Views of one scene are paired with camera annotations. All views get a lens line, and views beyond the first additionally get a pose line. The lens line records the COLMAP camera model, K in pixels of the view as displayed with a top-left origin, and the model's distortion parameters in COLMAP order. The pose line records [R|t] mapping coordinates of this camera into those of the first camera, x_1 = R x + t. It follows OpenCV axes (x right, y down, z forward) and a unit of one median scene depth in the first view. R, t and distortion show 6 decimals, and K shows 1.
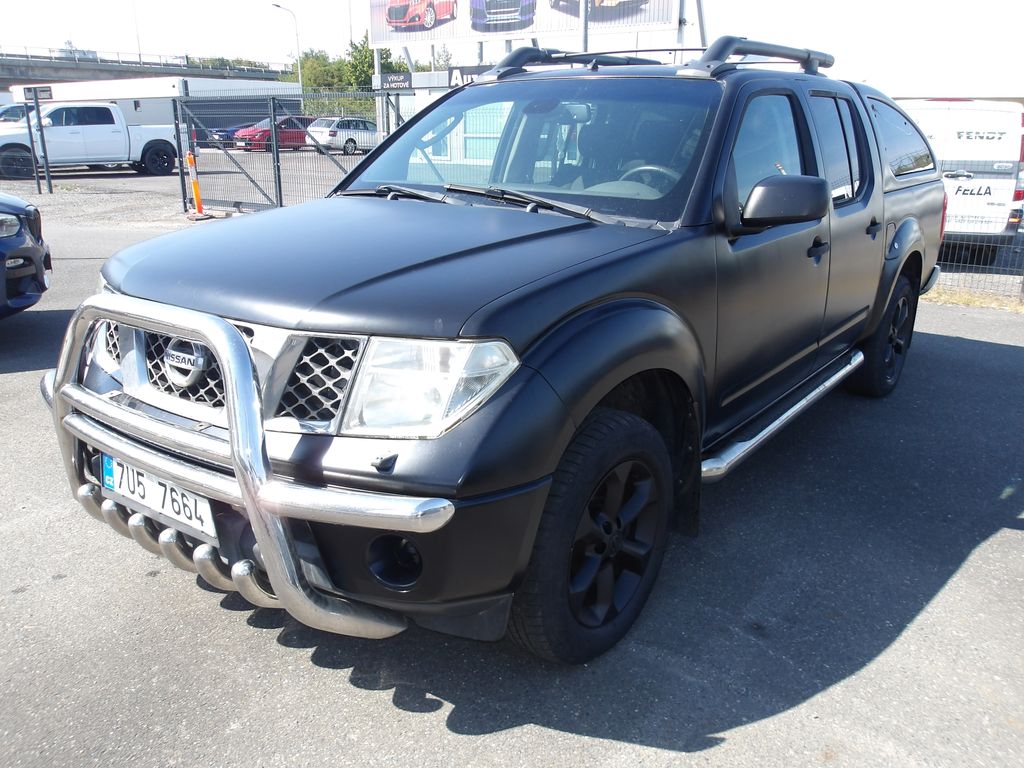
lens RADIAL K [[858.2, 0, 512.0], [0, 858.2, 384.0], [0, 0, 1]] dist [0.004139, -0.007750]
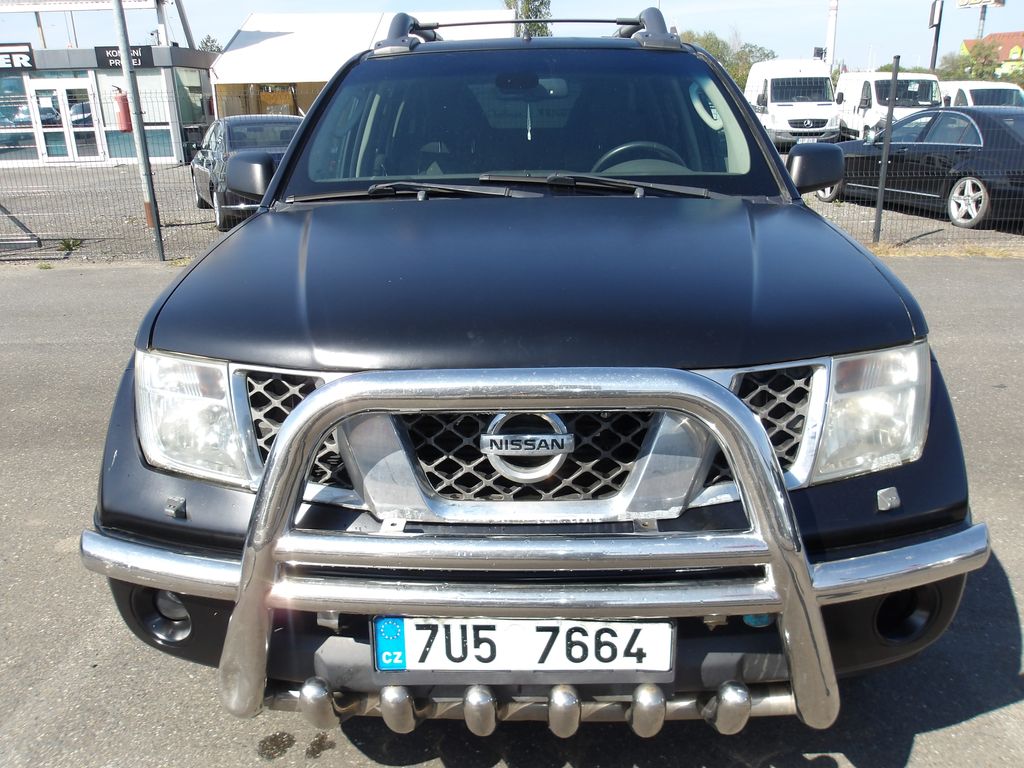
lens RADIAL K [[858.2, 0, 512.0], [0, 858.2, 384.0], [0, 0, 1]] dist [0.004139, -0.007750]
pose [[0.795297, -0.201990, 0.571579, -0.779044], [0.175930, 0.979182, 0.101244, -0.147582], [-0.580130, 0.020039, 0.814277, 0.455502]]
